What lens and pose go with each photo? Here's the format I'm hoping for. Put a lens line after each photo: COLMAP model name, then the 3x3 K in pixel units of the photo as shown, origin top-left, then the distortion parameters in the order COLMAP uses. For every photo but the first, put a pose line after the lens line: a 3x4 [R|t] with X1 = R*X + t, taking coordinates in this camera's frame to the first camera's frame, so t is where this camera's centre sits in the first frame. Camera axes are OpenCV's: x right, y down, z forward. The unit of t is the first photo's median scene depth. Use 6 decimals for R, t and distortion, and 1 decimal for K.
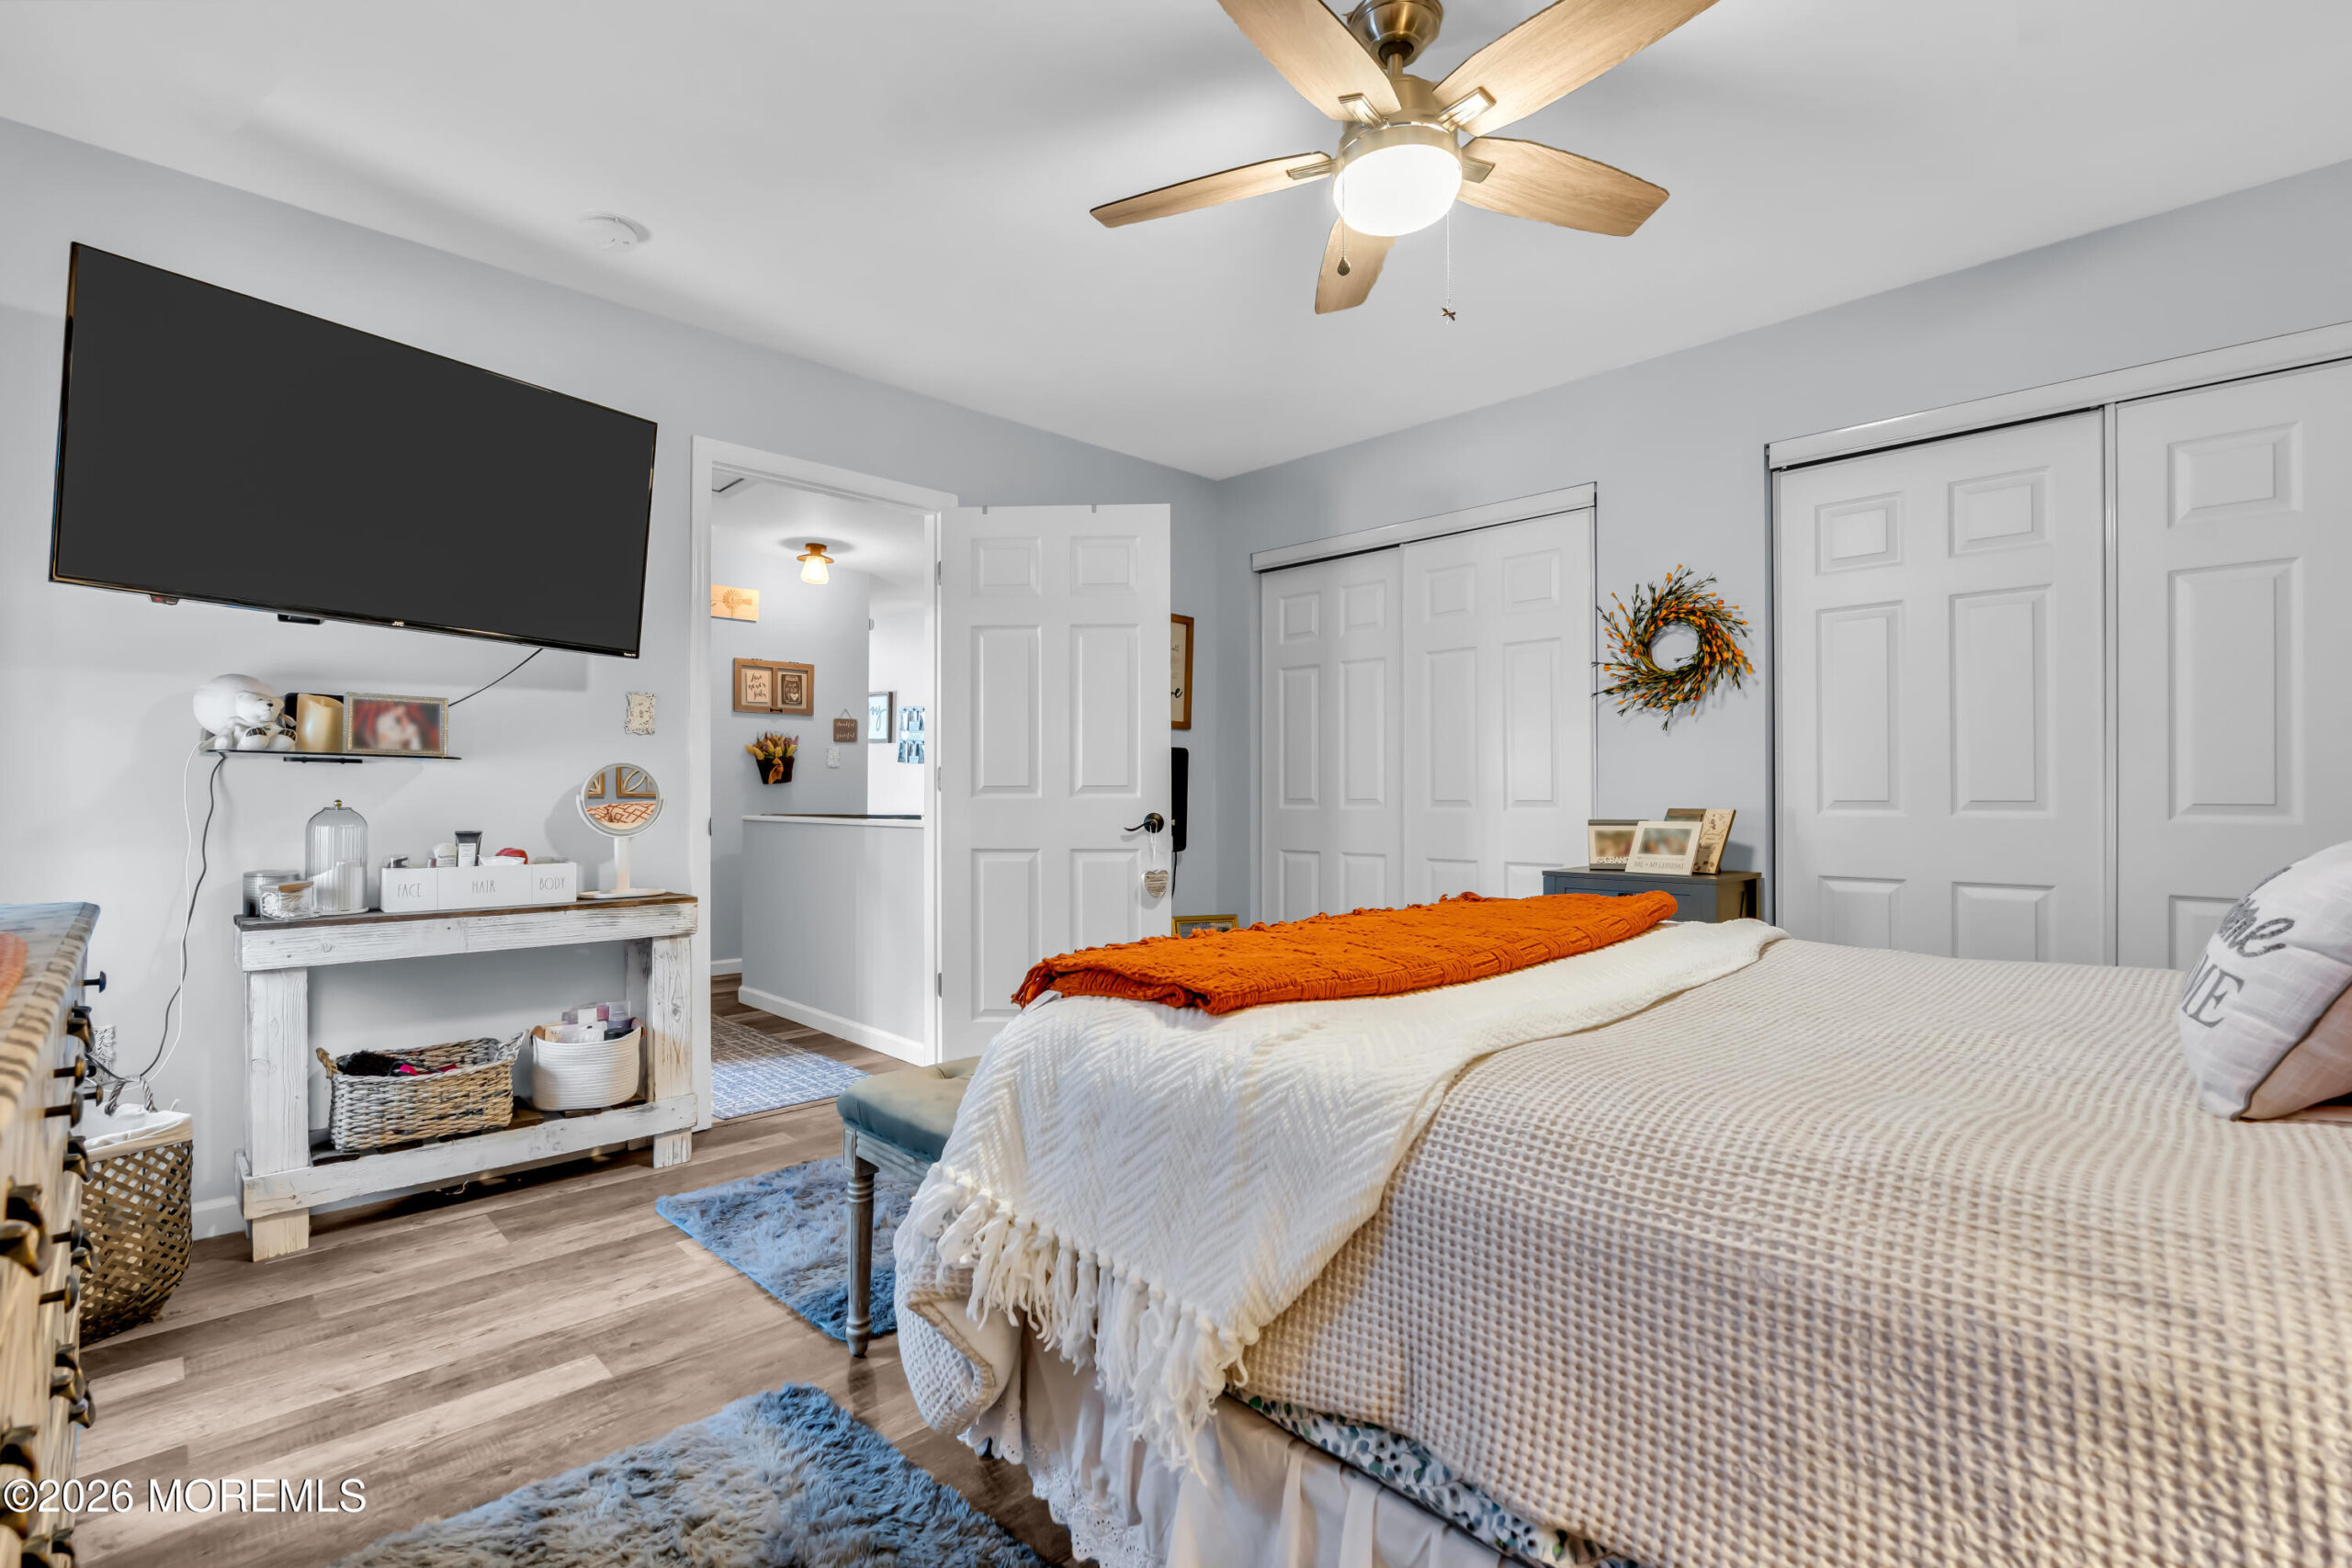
lens RADIAL K [[1057.4, 0, 1168.6], [0, 1057.4, 796.2], [0, 0, 1]] dist [-0.003467, 0.000034]
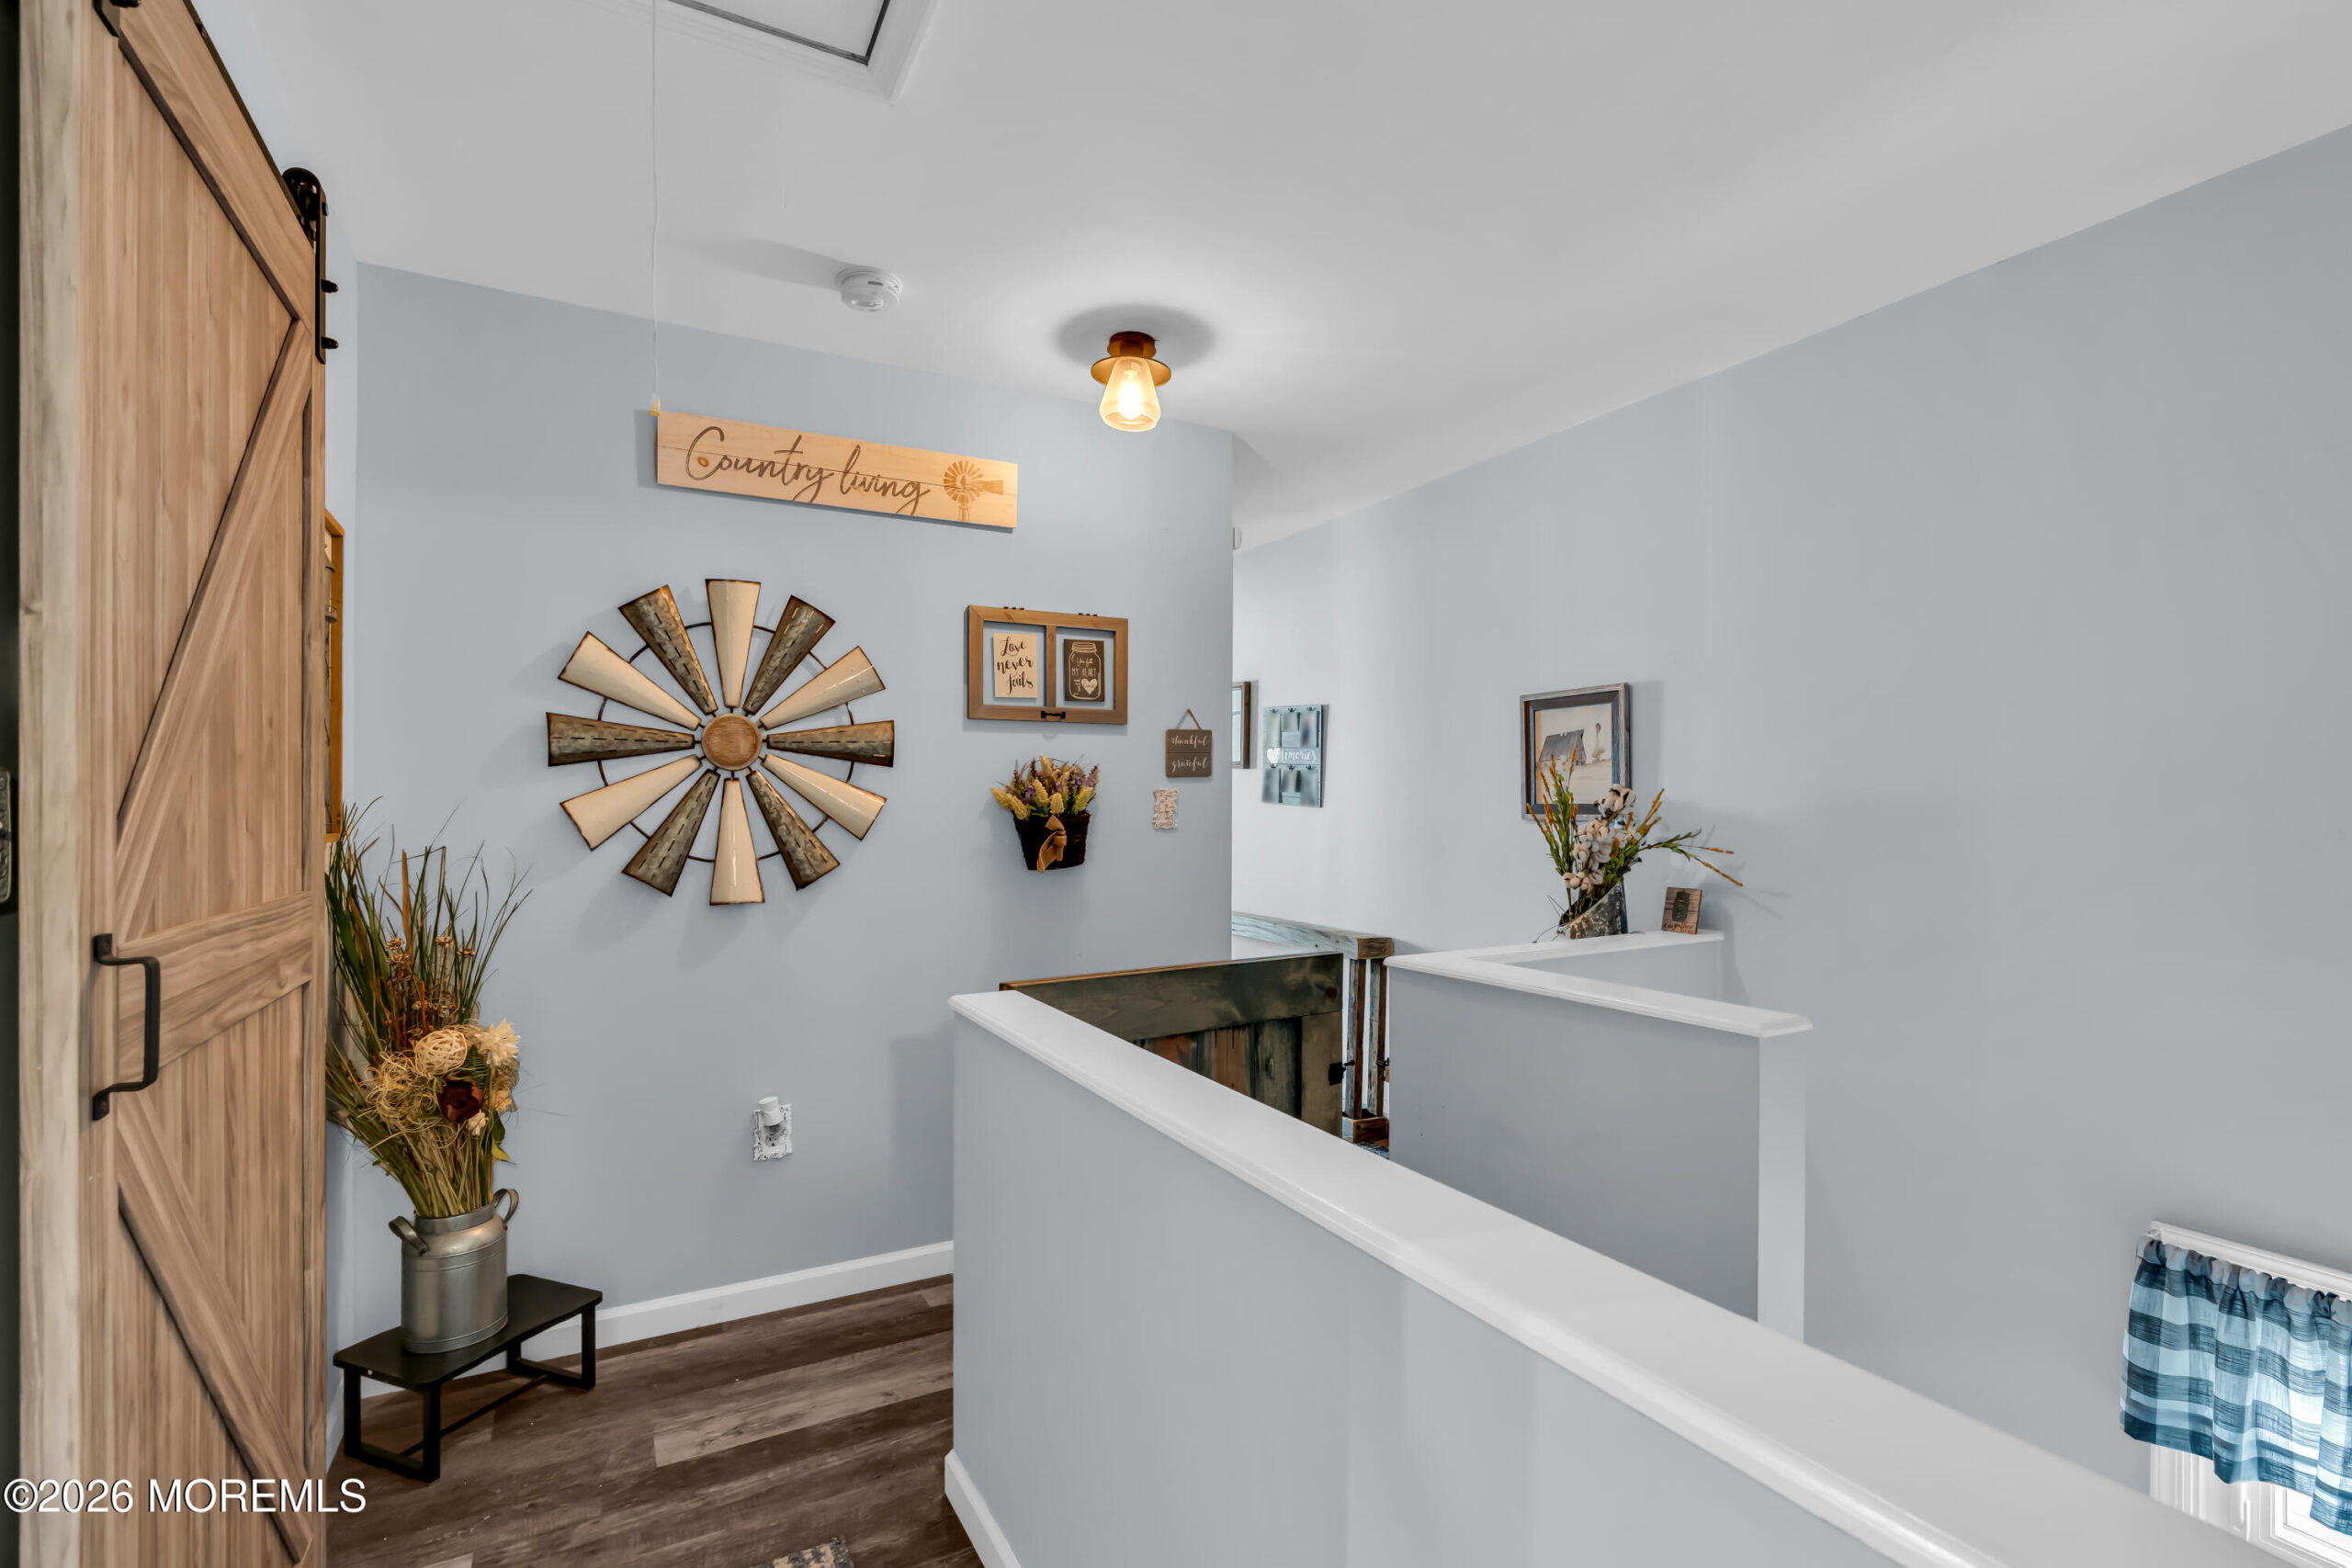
lens RADIAL K [[1057.4, 0, 1168.6], [0, 1057.4, 796.2], [0, 0, 1]] dist [-0.003467, 0.000034]
pose [[0.962909, -0.005537, -0.269768, -0.188900], [0.004086, 0.999974, -0.005941, -0.040746], [0.269794, 0.004618, 0.962907, 0.544419]]
